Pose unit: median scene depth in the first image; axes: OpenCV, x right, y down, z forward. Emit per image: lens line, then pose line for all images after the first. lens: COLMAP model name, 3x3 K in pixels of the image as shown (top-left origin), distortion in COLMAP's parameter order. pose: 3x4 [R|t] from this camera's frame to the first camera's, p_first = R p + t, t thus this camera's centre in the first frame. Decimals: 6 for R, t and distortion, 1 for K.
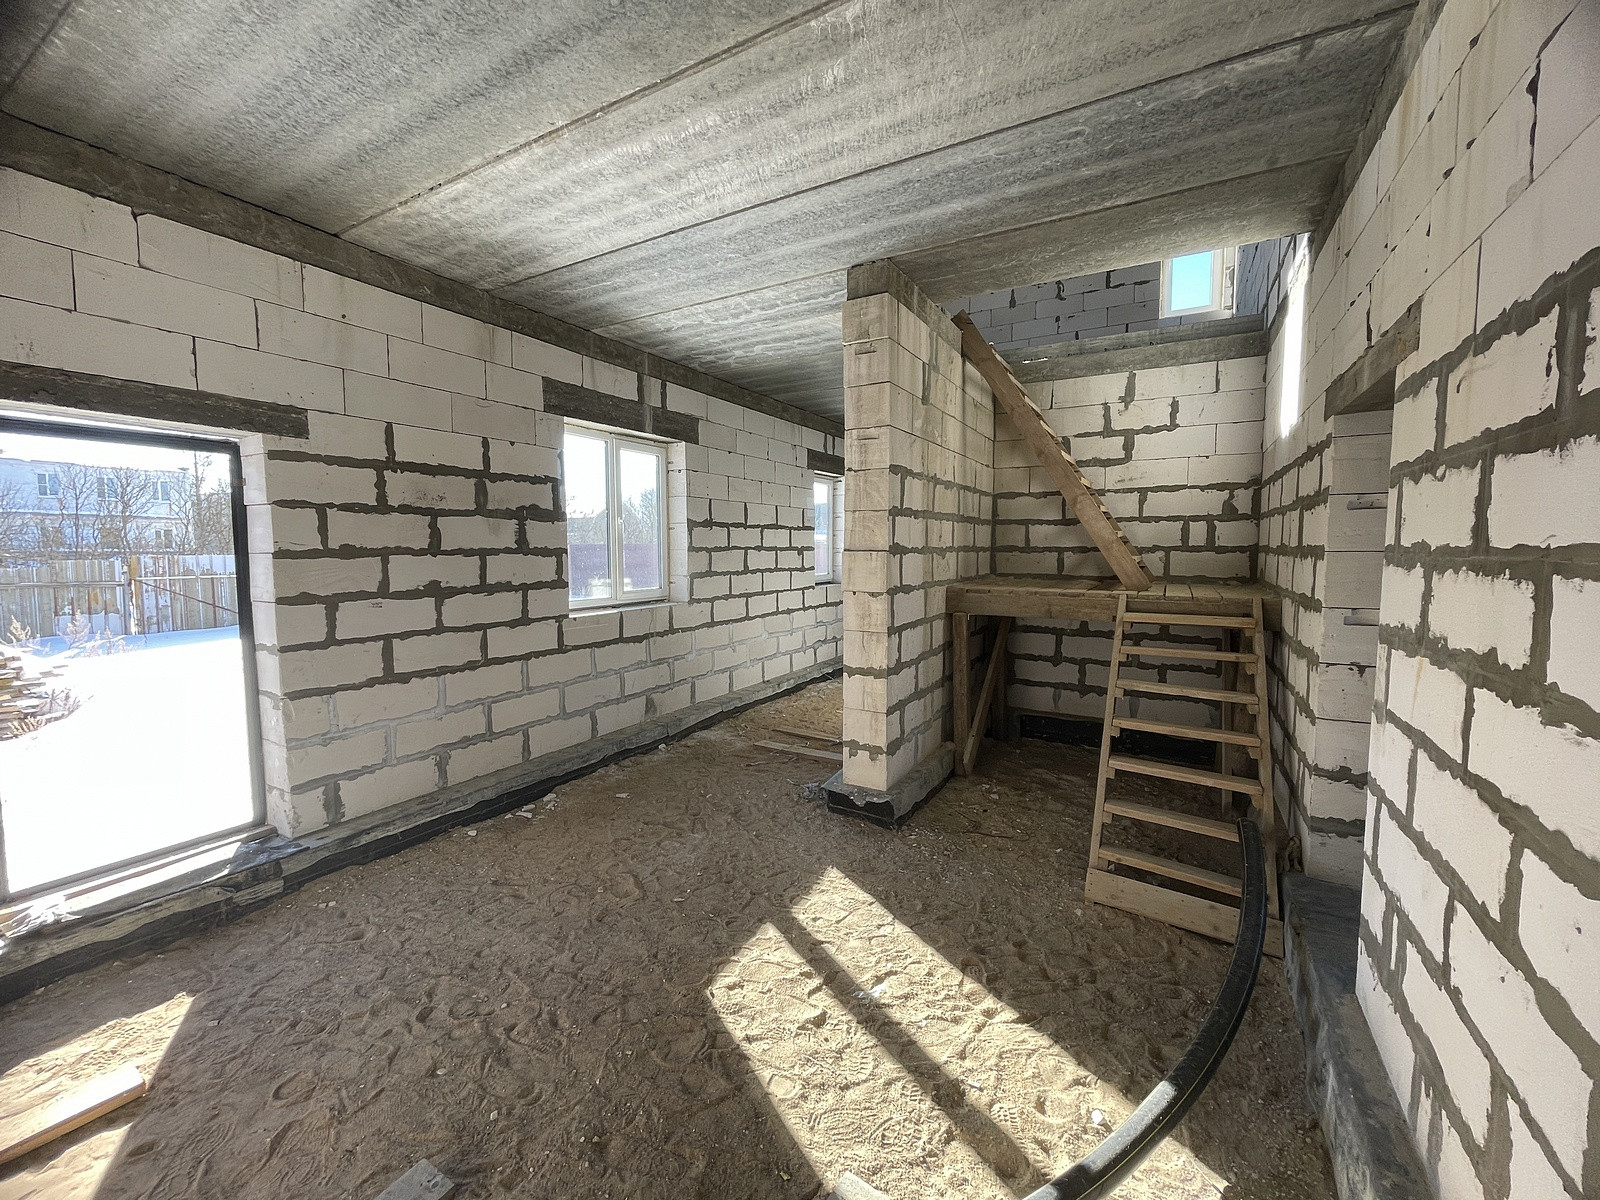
lens RADIAL K [[647.7, 0, 800.4], [0, 647.7, 595.1], [0, 0, 1]] dist [0.001057, 0.000269]
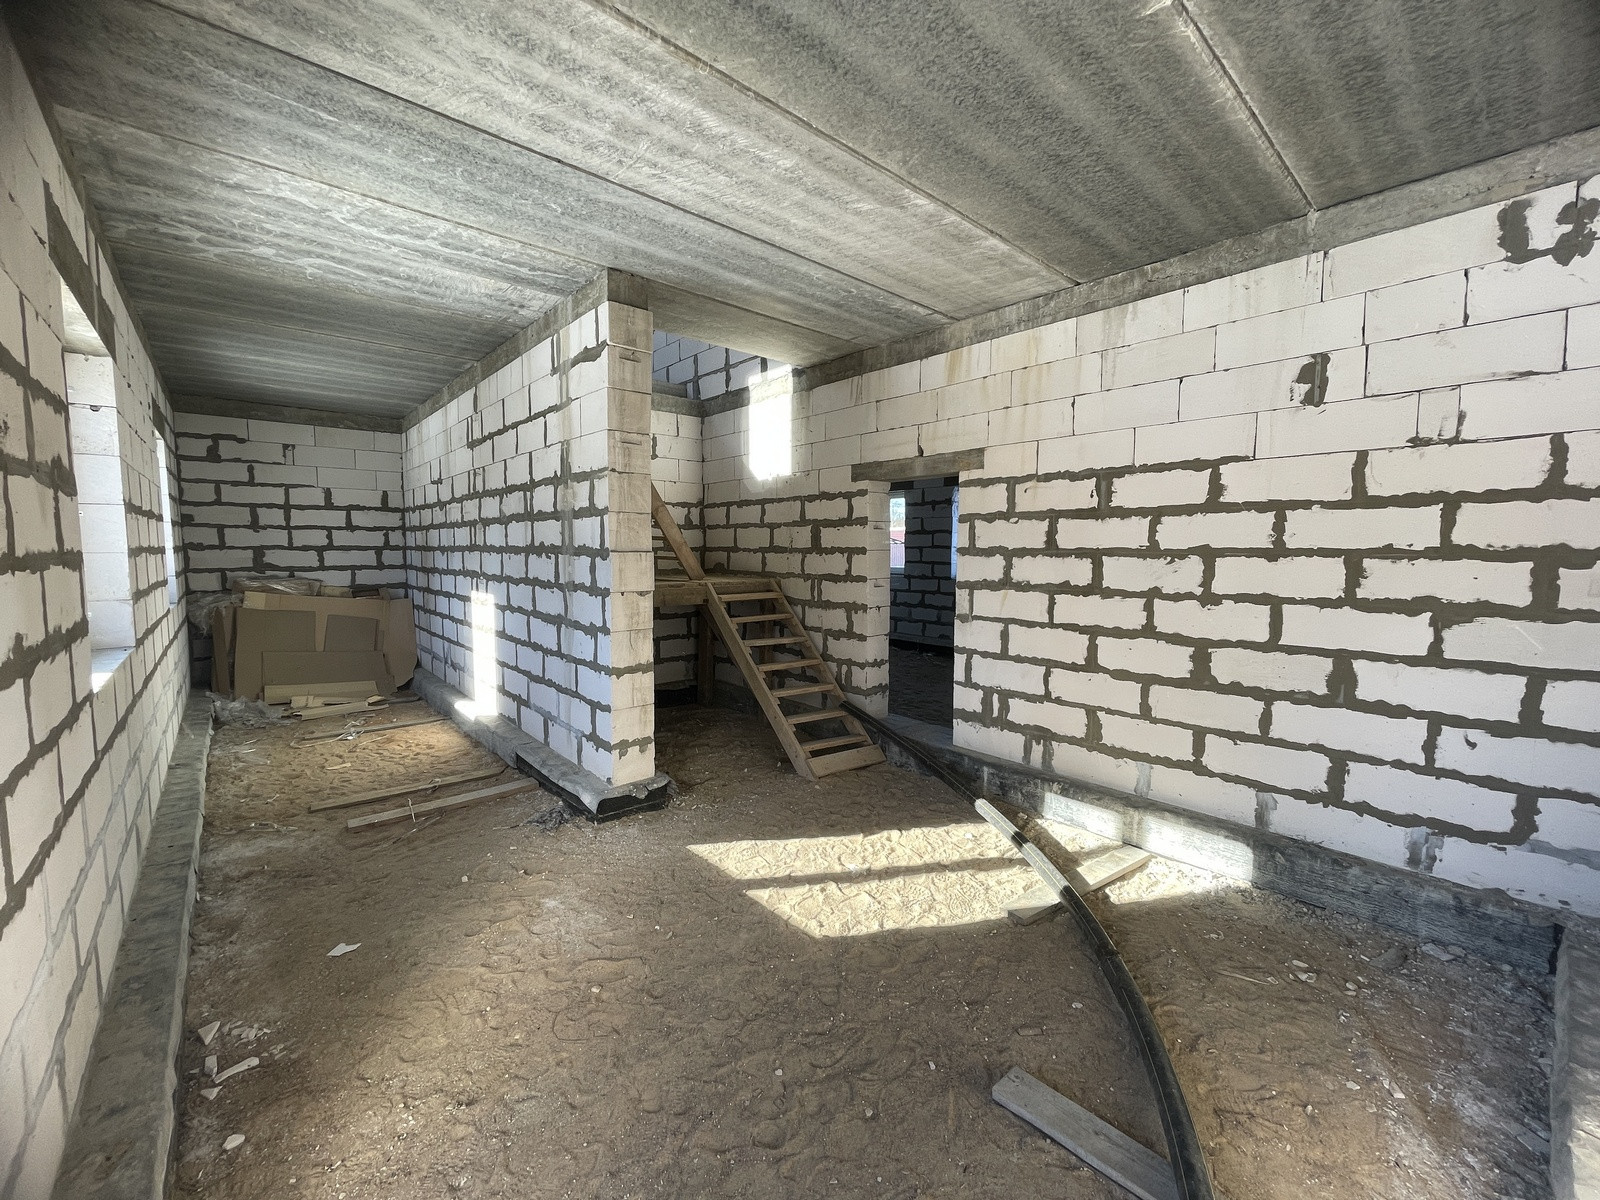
lens RADIAL K [[639.9, 0, 795.8], [0, 639.9, 598.0], [0, 0, 1]] dist [-0.000781, 0.000171]
pose [[0.326155, -0.076097, 0.942249, -0.798249], [0.070789, 0.995922, 0.055928, -0.034803], [-0.942662, 0.048460, 0.330212, 0.431318]]
